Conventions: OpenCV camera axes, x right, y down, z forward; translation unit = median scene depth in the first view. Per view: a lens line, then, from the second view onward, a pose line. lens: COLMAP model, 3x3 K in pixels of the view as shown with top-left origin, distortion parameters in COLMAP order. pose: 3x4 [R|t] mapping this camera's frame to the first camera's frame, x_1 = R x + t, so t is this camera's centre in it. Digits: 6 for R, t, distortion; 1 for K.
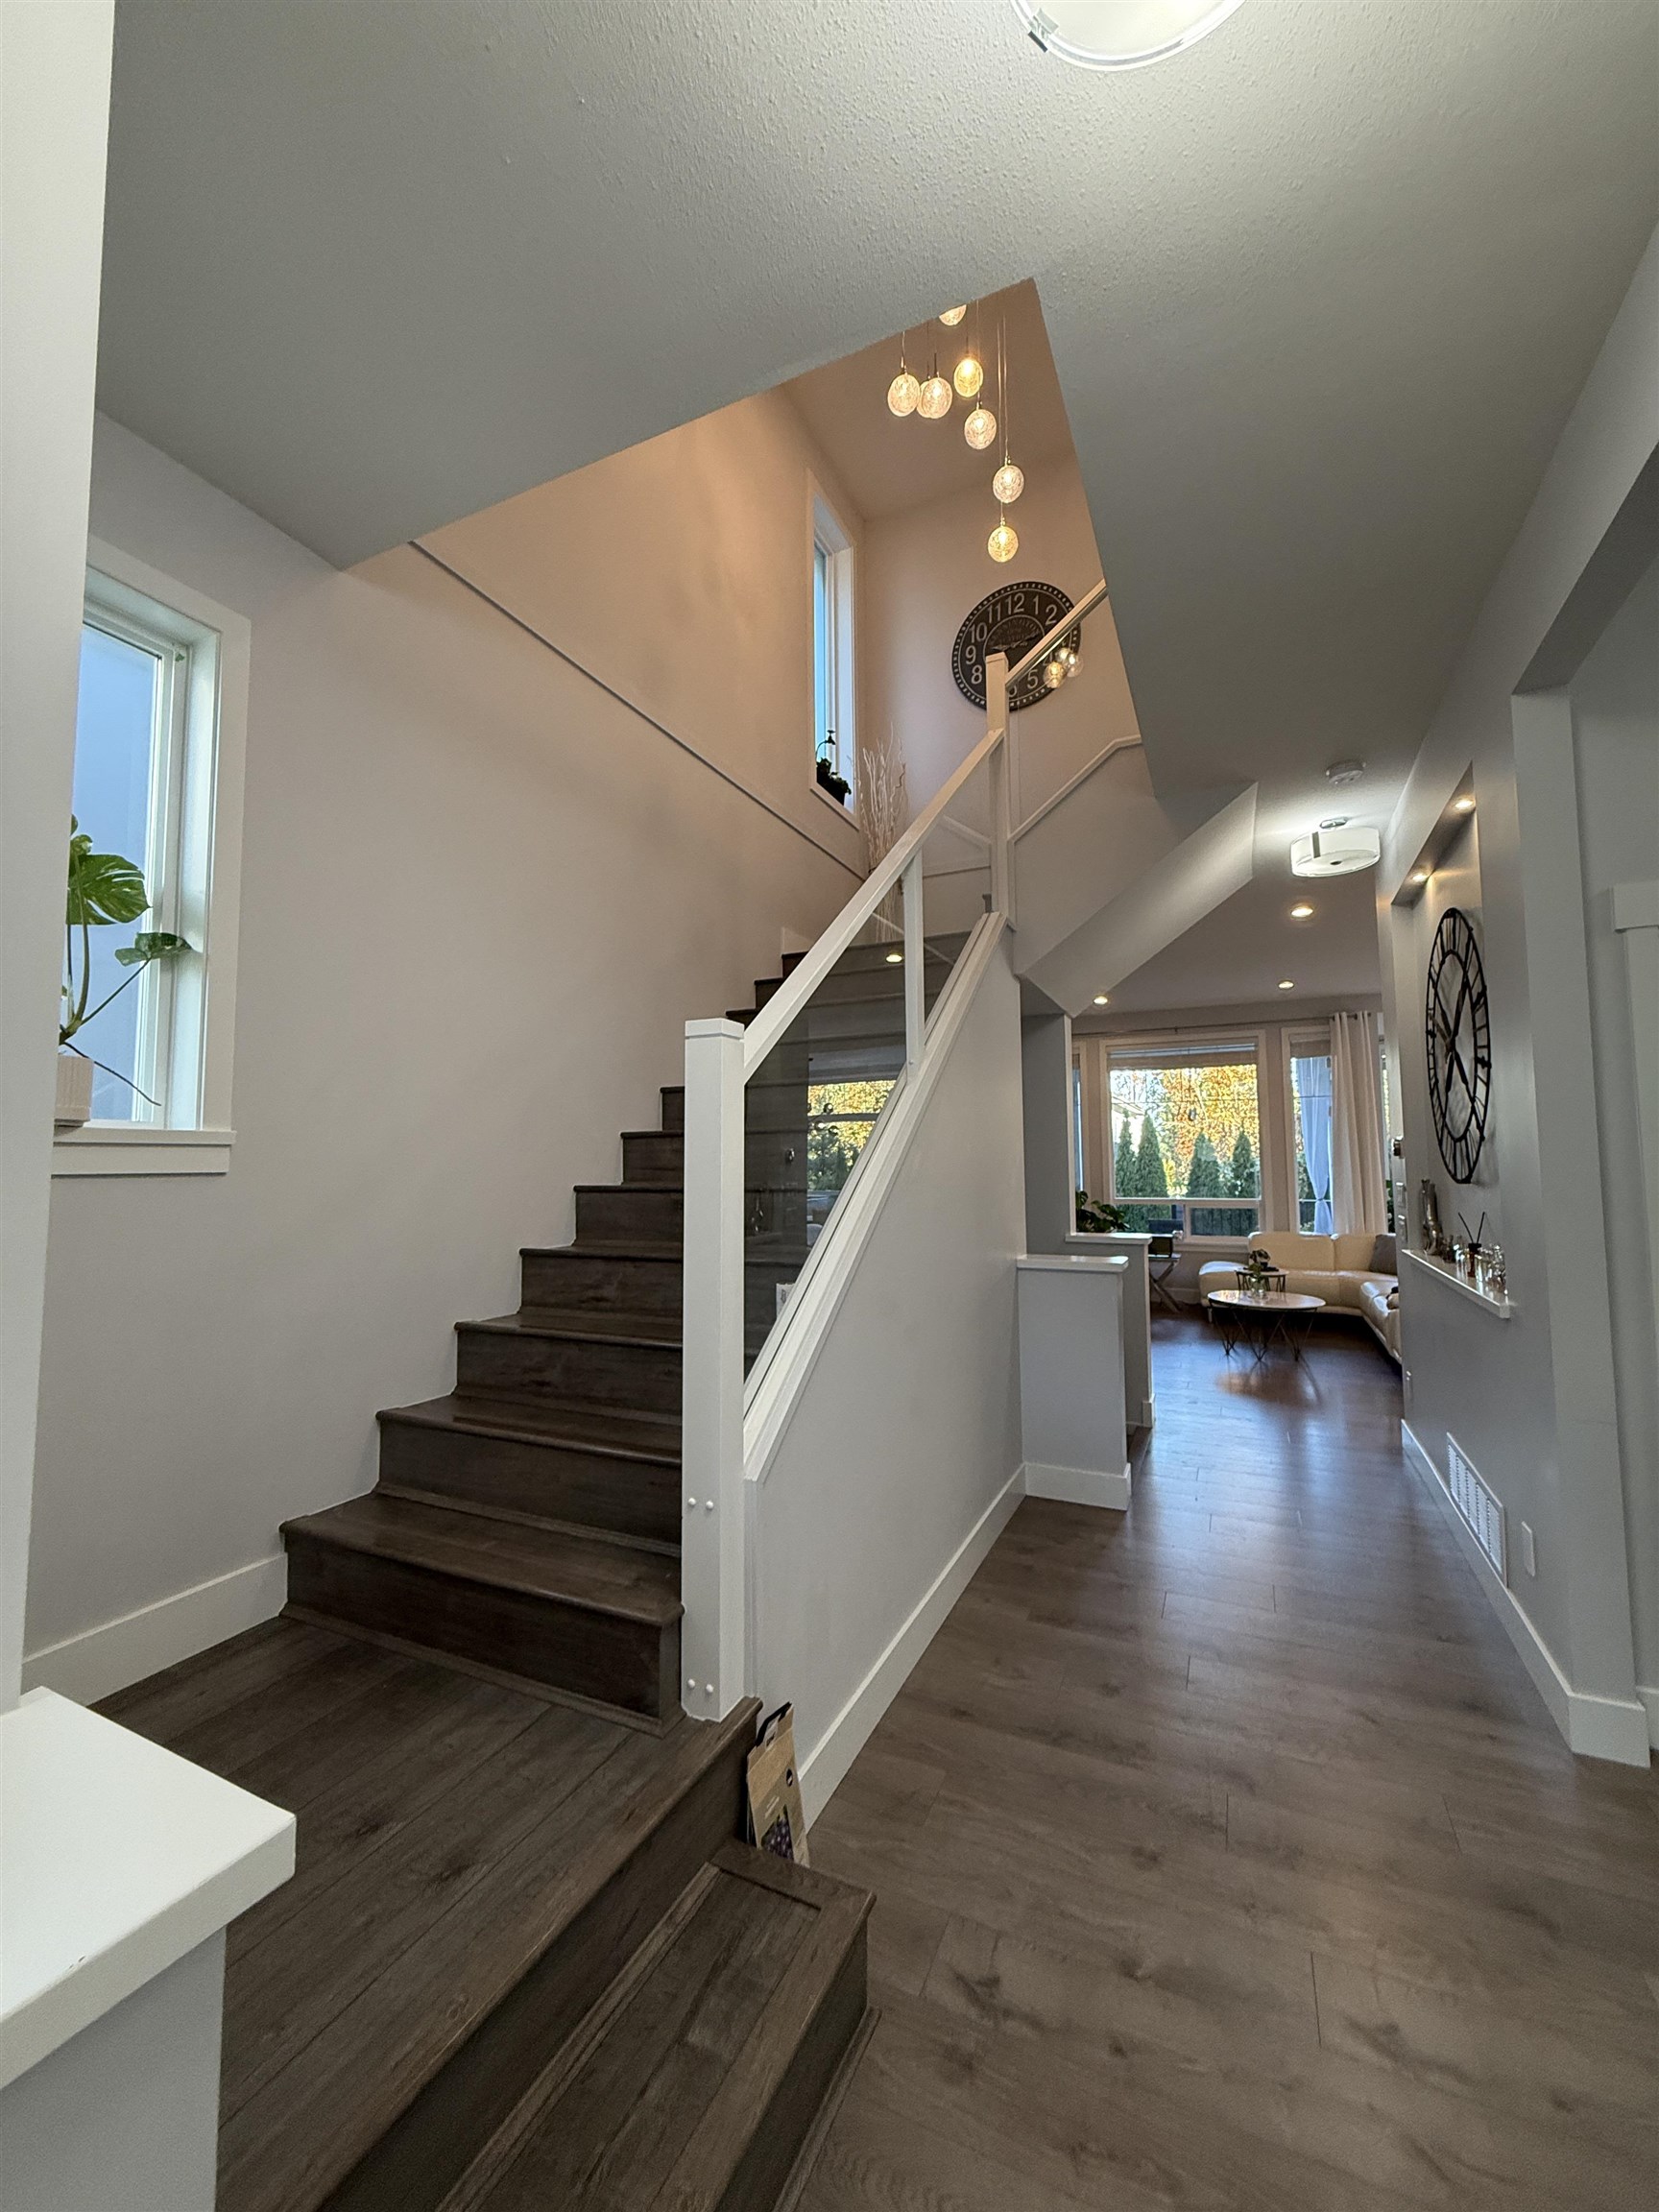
lens RADIAL K [[878.0, 0, 829.1], [0, 878.0, 1100.2], [0, 0, 1]] dist [-0.000569, -0.000369]
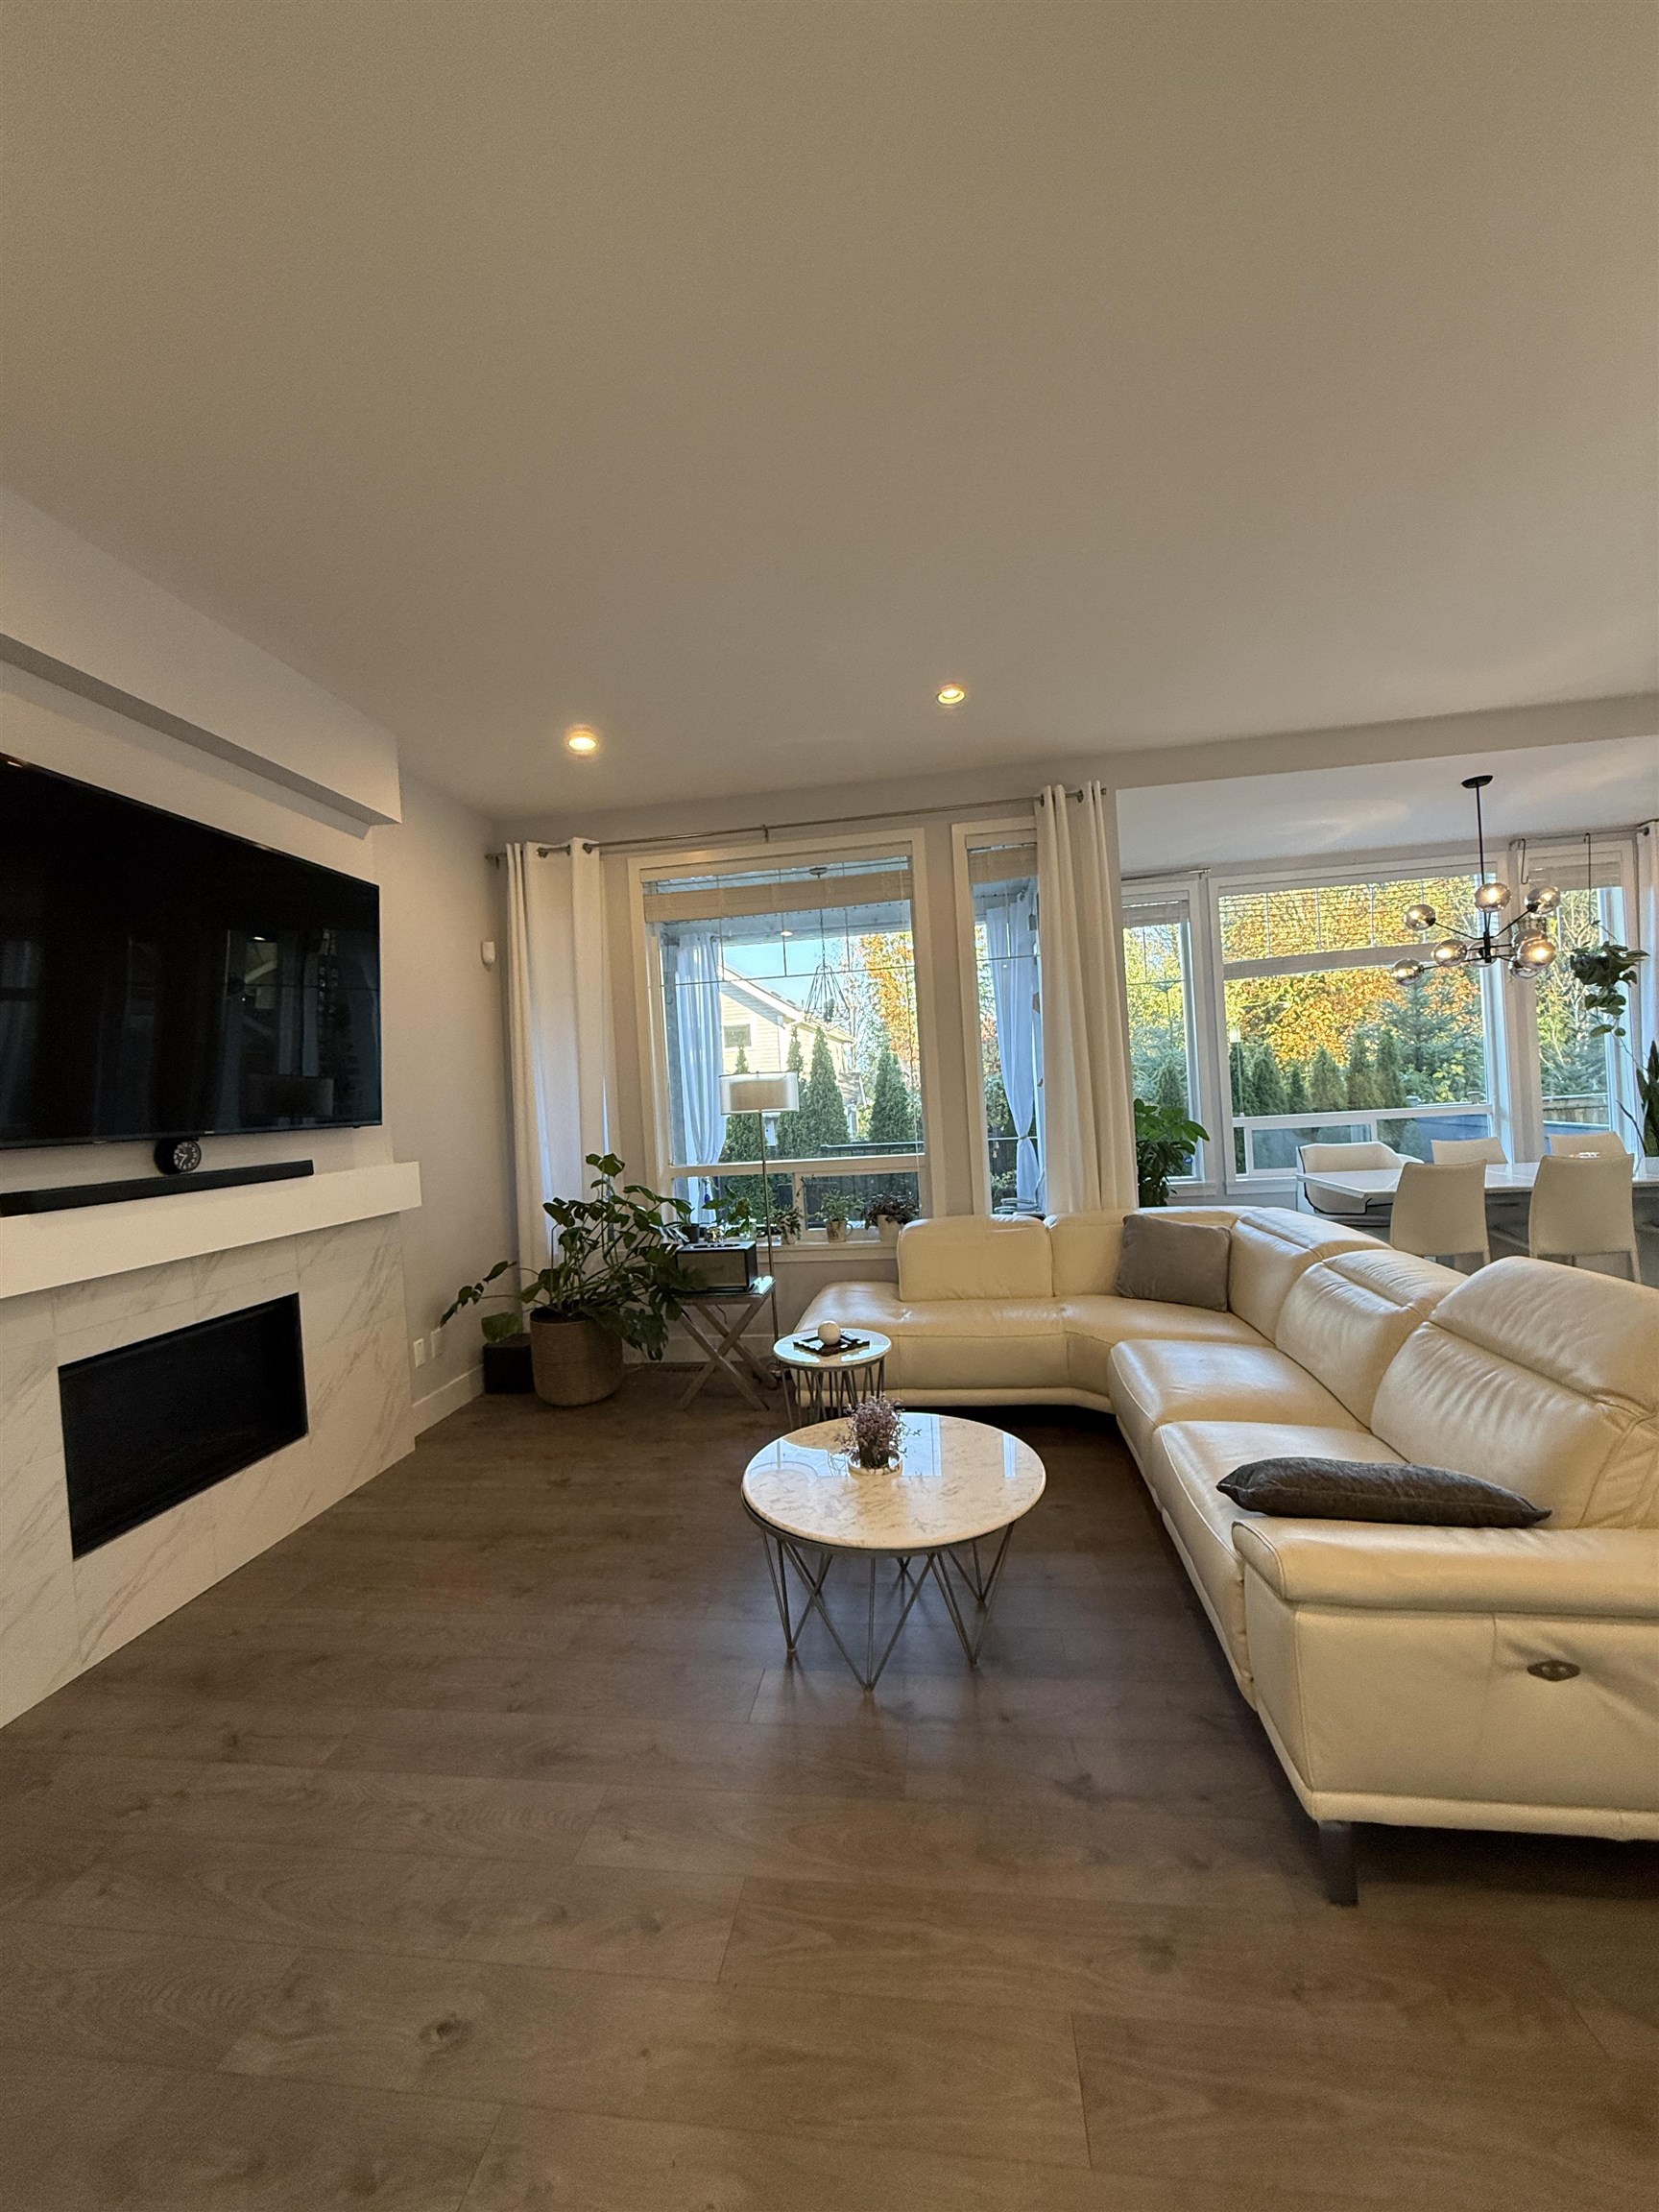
lens RADIAL K [[878.0, 0, 829.1], [0, 878.0, 1100.2], [0, 0, 1]] dist [-0.000569, -0.000369]
pose [[0.955651, -0.051976, 0.289880, 0.286037], [0.031747, 0.996749, 0.074058, 0.039344], [-0.292786, -0.061571, 0.954194, 0.514833]]
